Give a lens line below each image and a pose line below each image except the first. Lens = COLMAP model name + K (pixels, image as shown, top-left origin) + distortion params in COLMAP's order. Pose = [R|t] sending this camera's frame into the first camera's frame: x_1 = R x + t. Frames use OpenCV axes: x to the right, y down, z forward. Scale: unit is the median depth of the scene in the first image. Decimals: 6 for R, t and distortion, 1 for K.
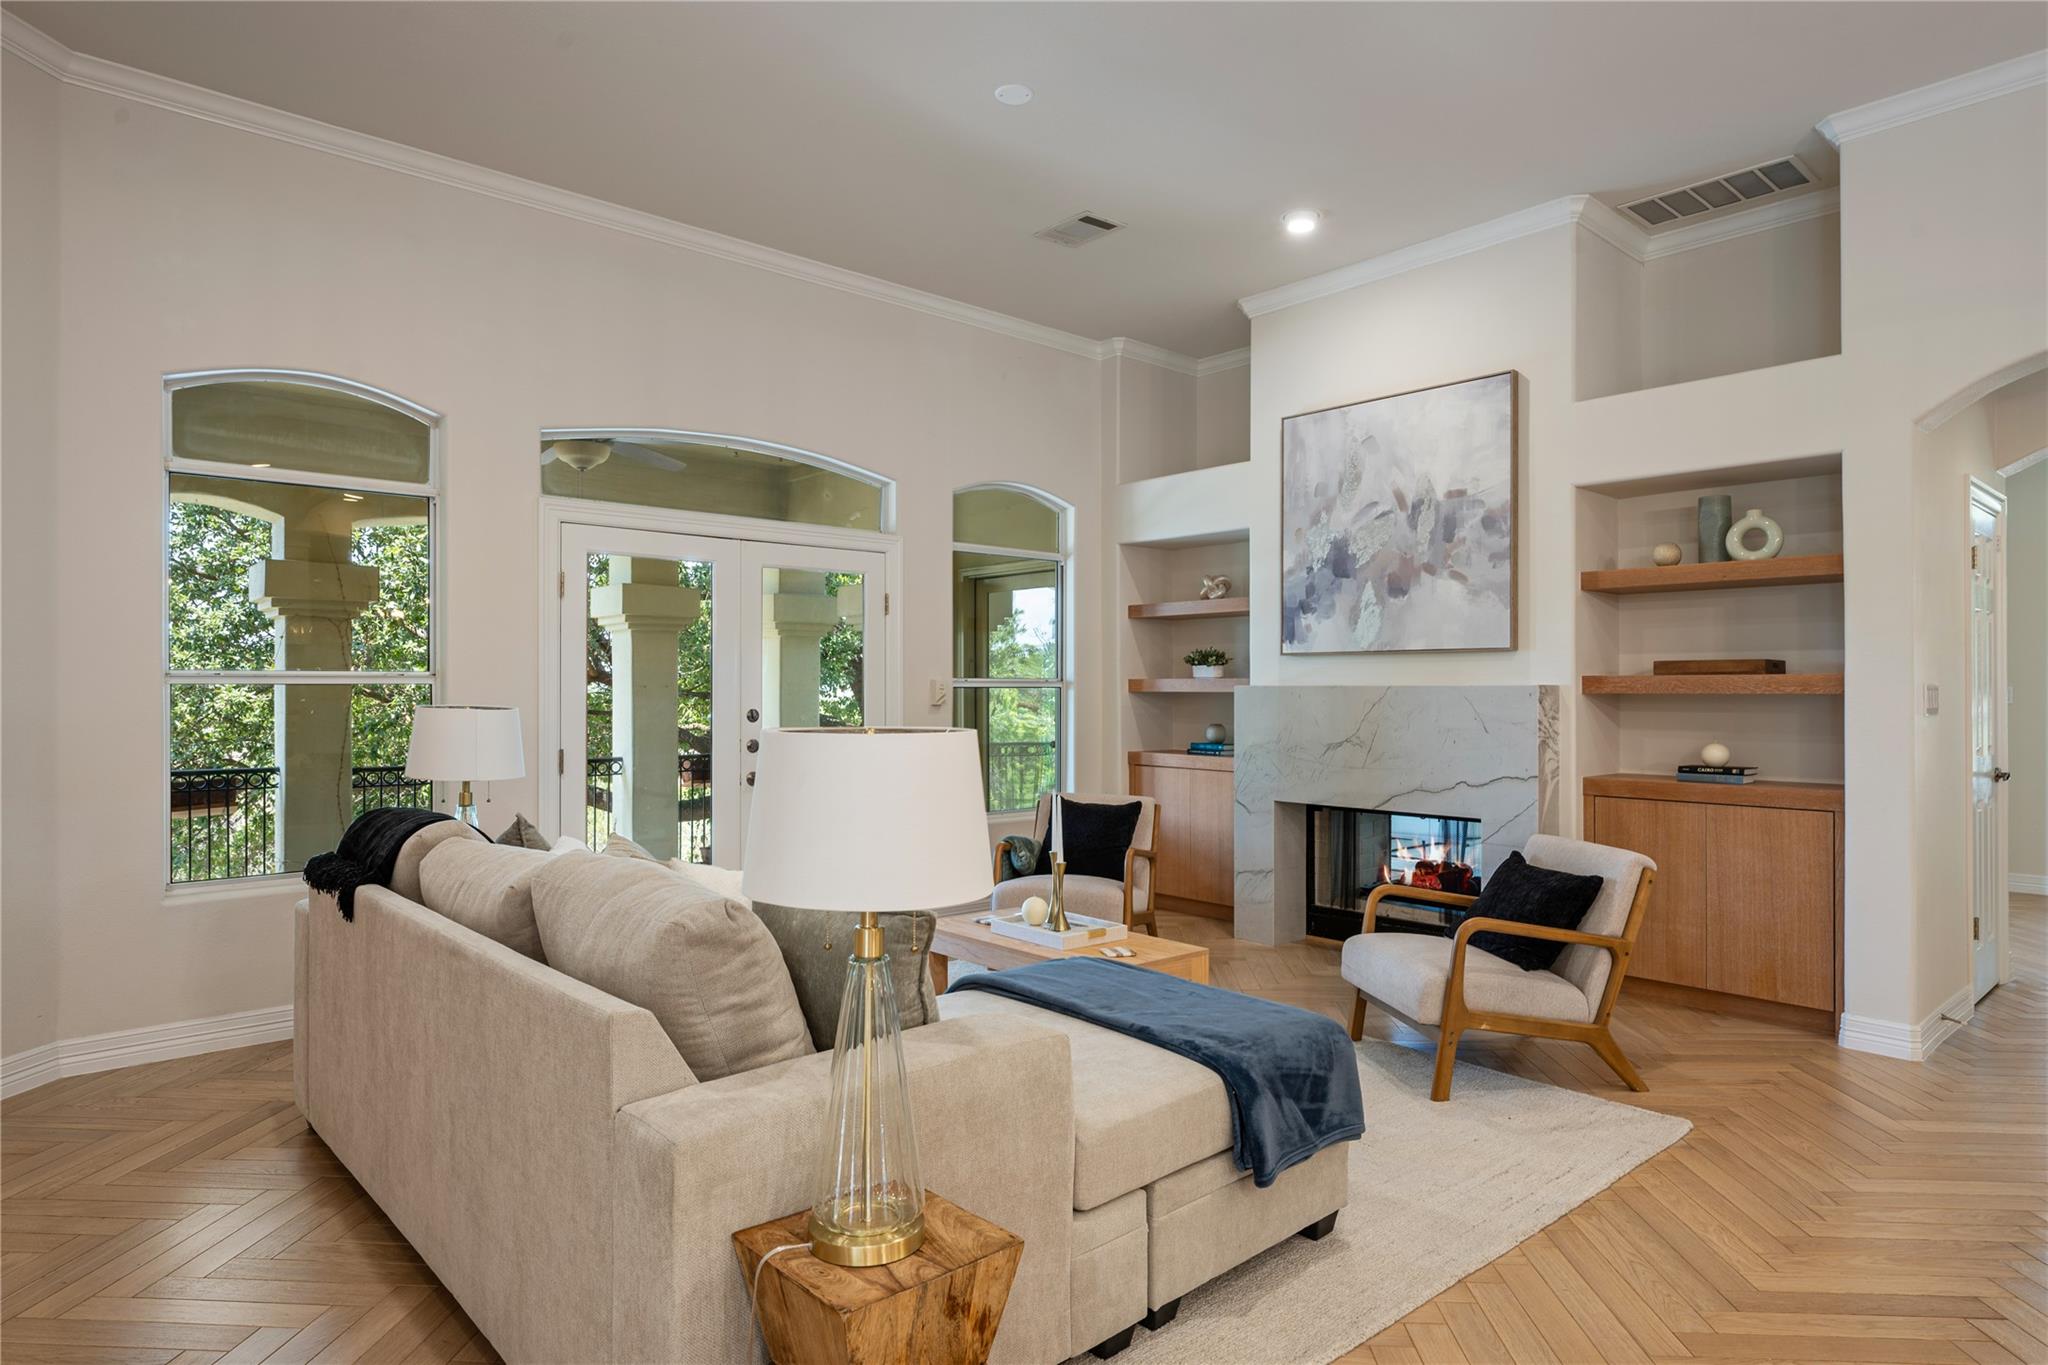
lens RADIAL K [[1168.1, 0, 1017.2], [0, 1168.1, 693.1], [0, 0, 1]] dist [-0.002171, 0.001307]
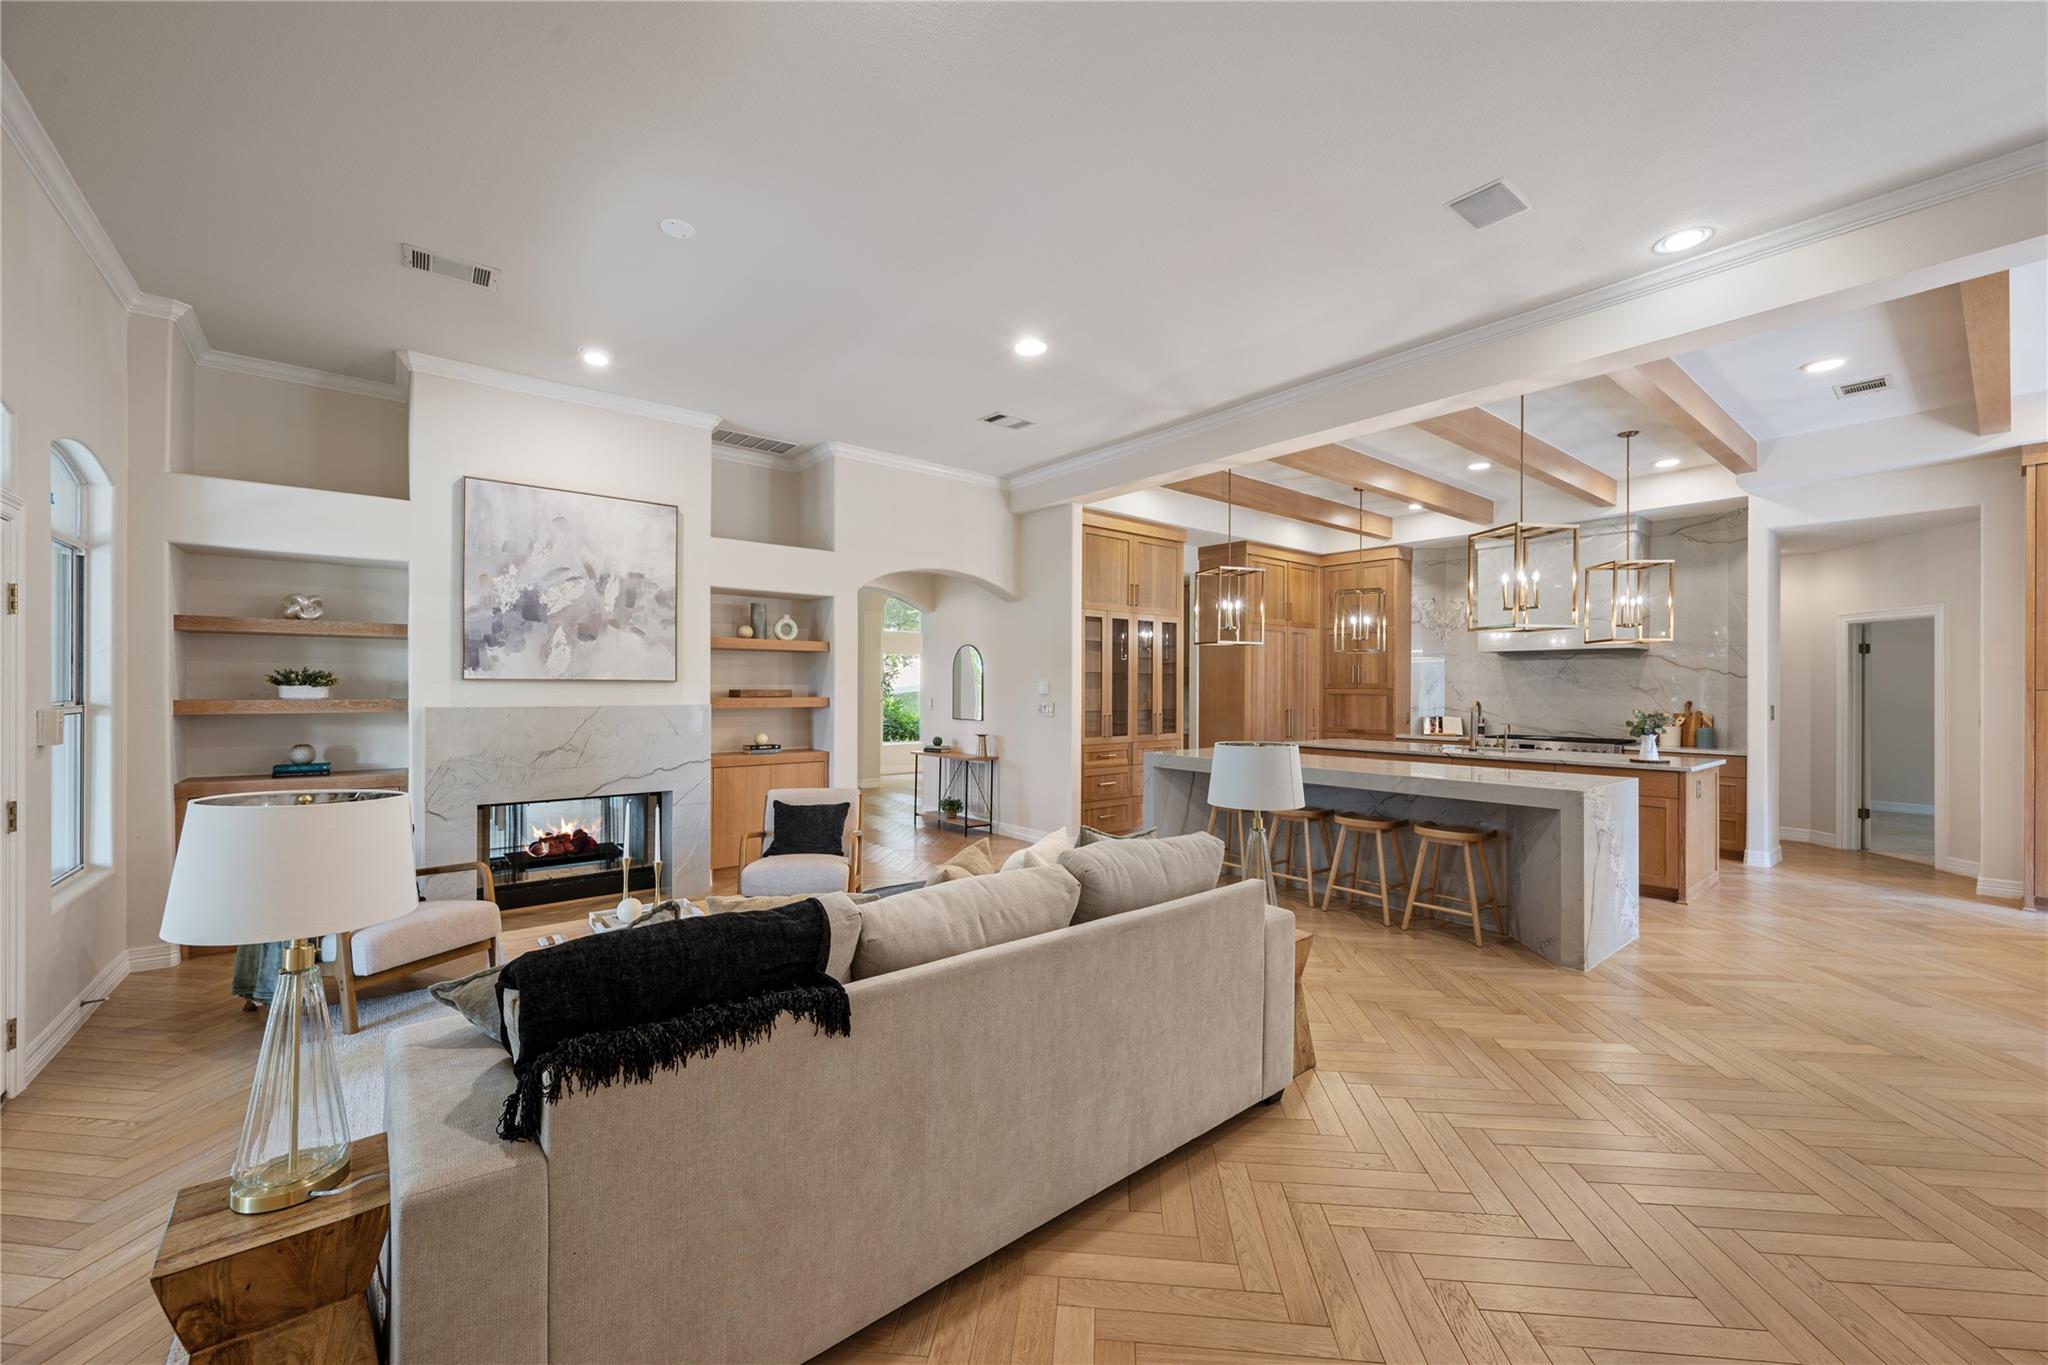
lens RADIAL K [[798.9, 0, 1024.1], [0, 798.9, 685.5], [0, 0, 1]] dist [0.000807, -0.001019]
pose [[0.033744, -0.001087, 0.999430, -0.606139], [-0.002775, 0.999995, 0.001181, -0.032750], [-0.999427, -0.002813, 0.033740, 0.459974]]
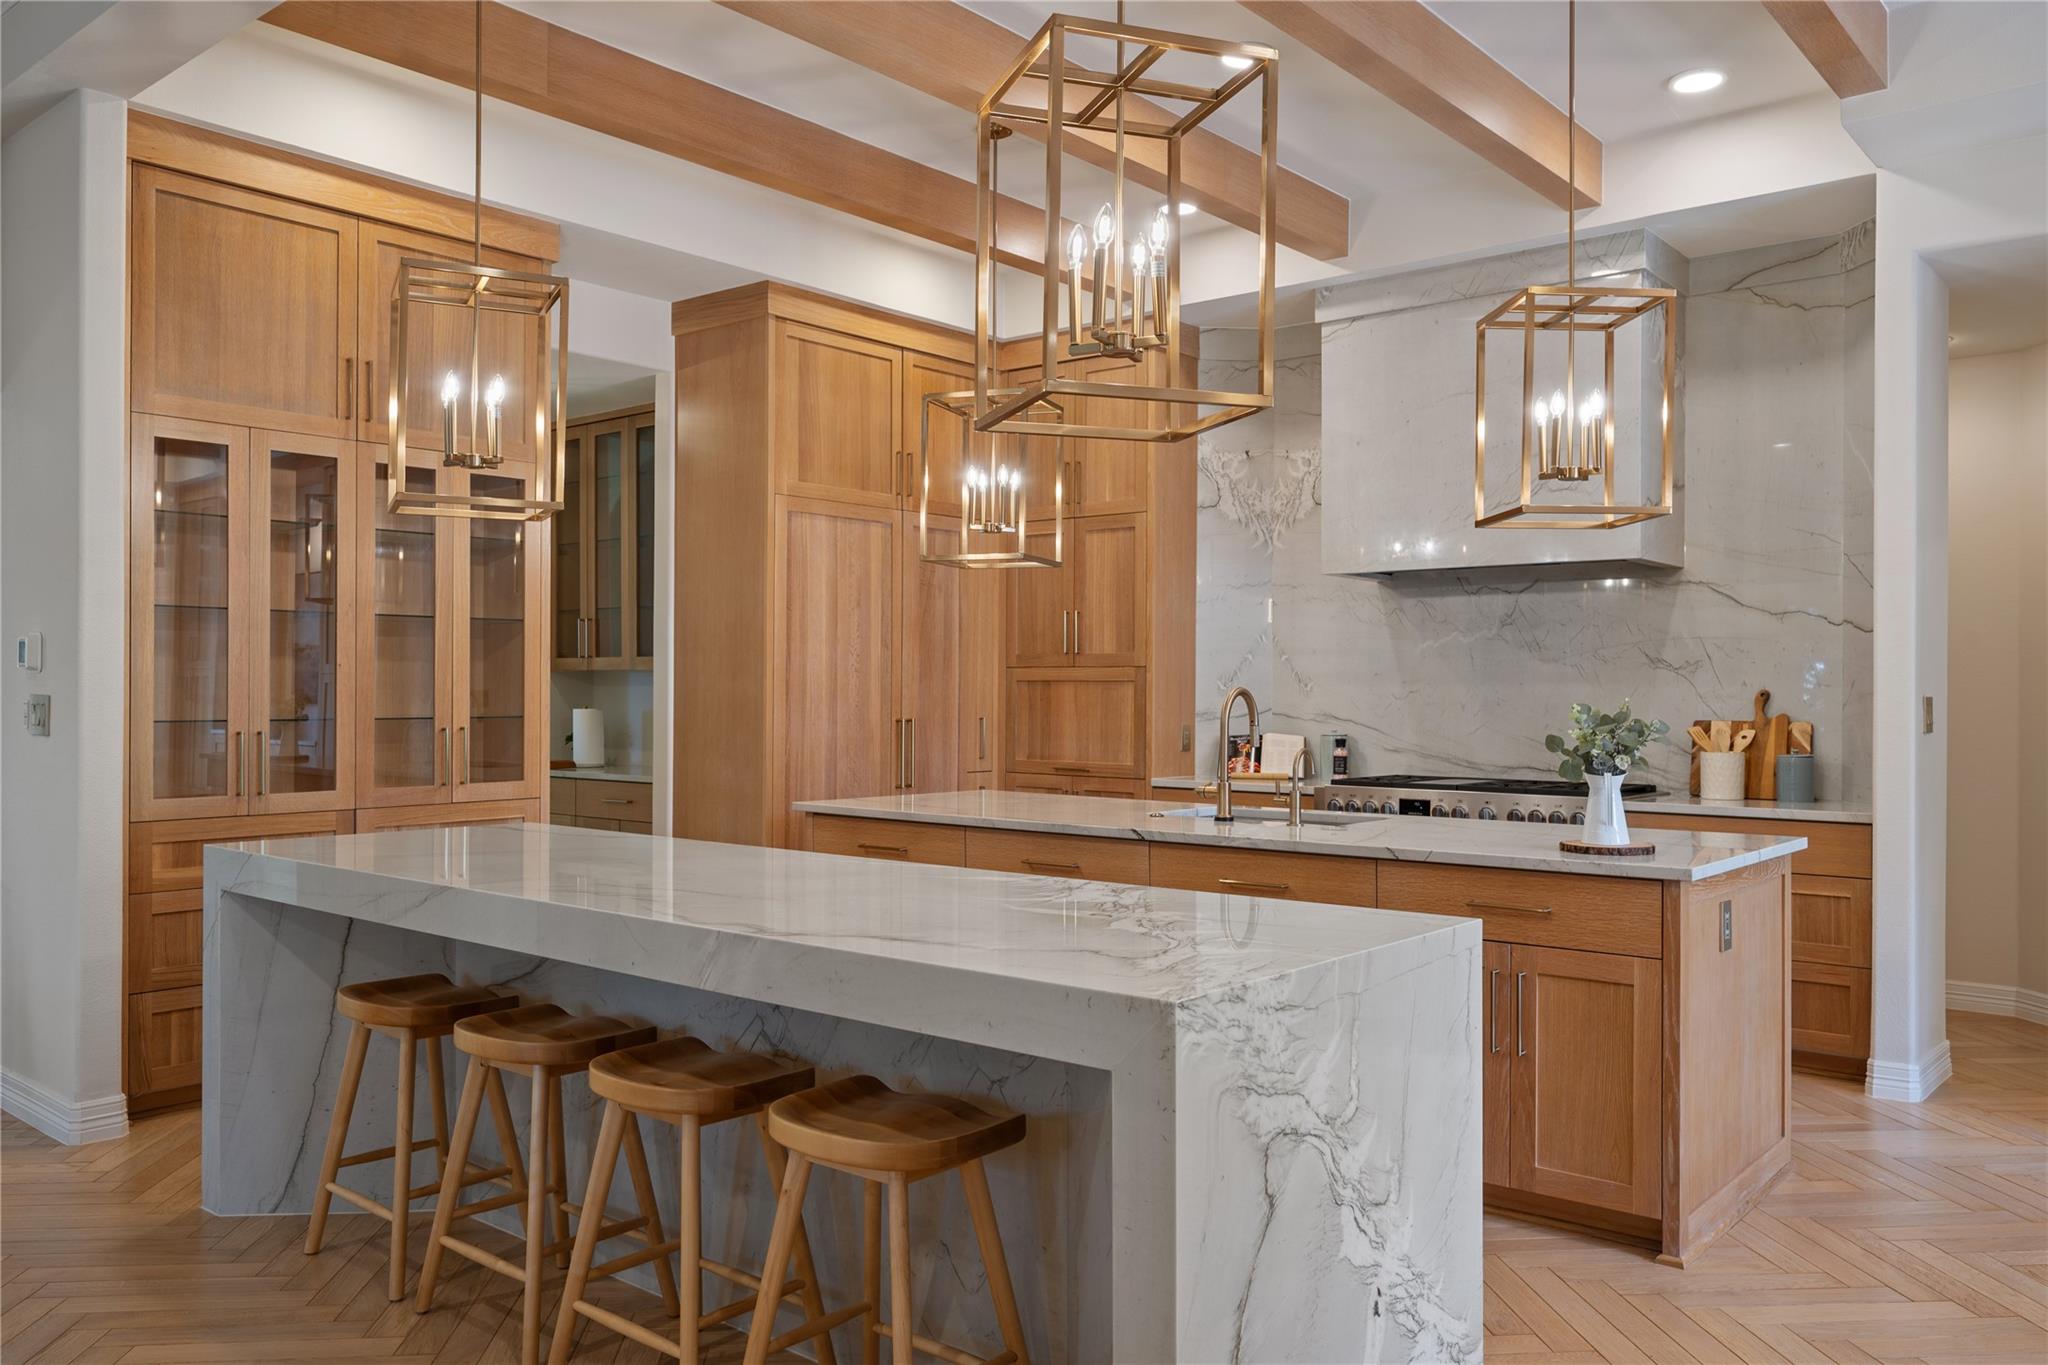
lens RADIAL K [[1529.5, 0, 1026.1], [0, 1529.5, 688.2], [0, 0, 1]] dist [-0.006387, 0.000470]
pose [[-0.152046, -0.001391, 0.988372, -0.194789], [-0.003208, 0.999994, 0.000914, -0.008695], [-0.988368, -0.003032, -0.152050, 0.053053]]
